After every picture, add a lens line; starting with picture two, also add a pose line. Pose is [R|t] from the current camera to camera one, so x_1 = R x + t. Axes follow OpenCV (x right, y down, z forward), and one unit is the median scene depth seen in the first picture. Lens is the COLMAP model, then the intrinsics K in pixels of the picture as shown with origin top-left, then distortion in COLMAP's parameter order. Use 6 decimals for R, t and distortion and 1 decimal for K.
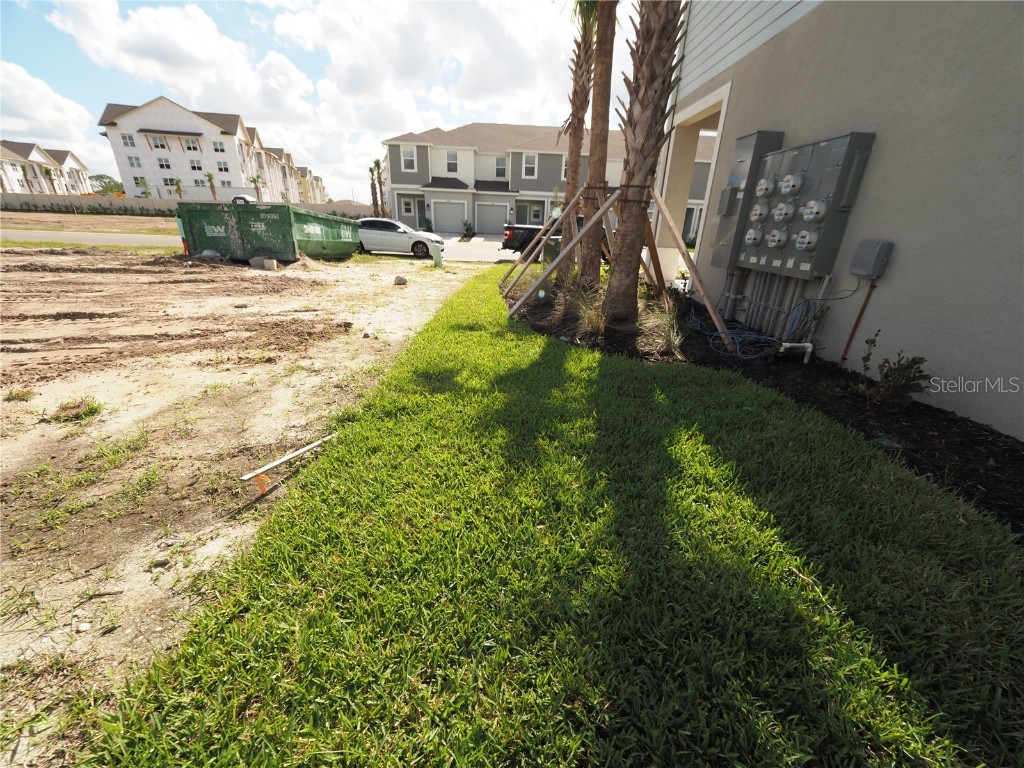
lens RADIAL K [[405.9, 0, 512.0], [0, 405.9, 384.0], [0, 0, 1]] dist [0.001387, 0.000072]
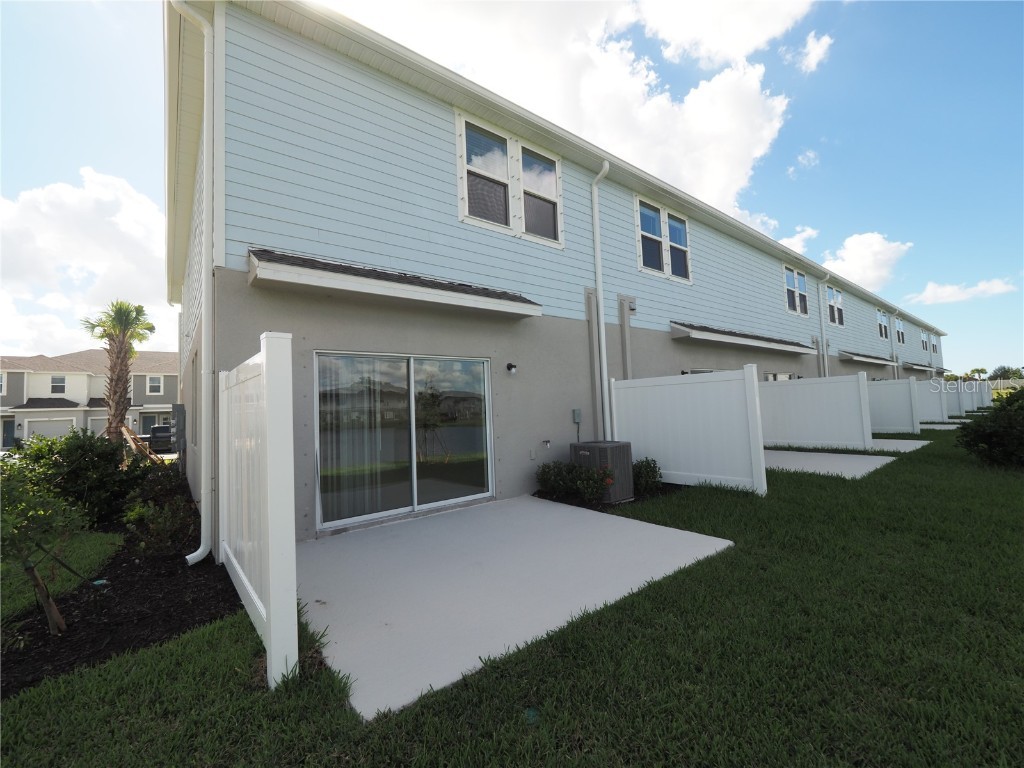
lens RADIAL K [[416.2, 0, 512.0], [0, 416.2, 384.0], [0, 0, 1]] dist [0.000805, 0.000302]
pose [[0.780322, -0.037252, 0.624267, 0.098033], [0.305551, 0.893676, -0.328605, 0.170327], [-0.545652, 0.447163, 0.708738, -0.415832]]
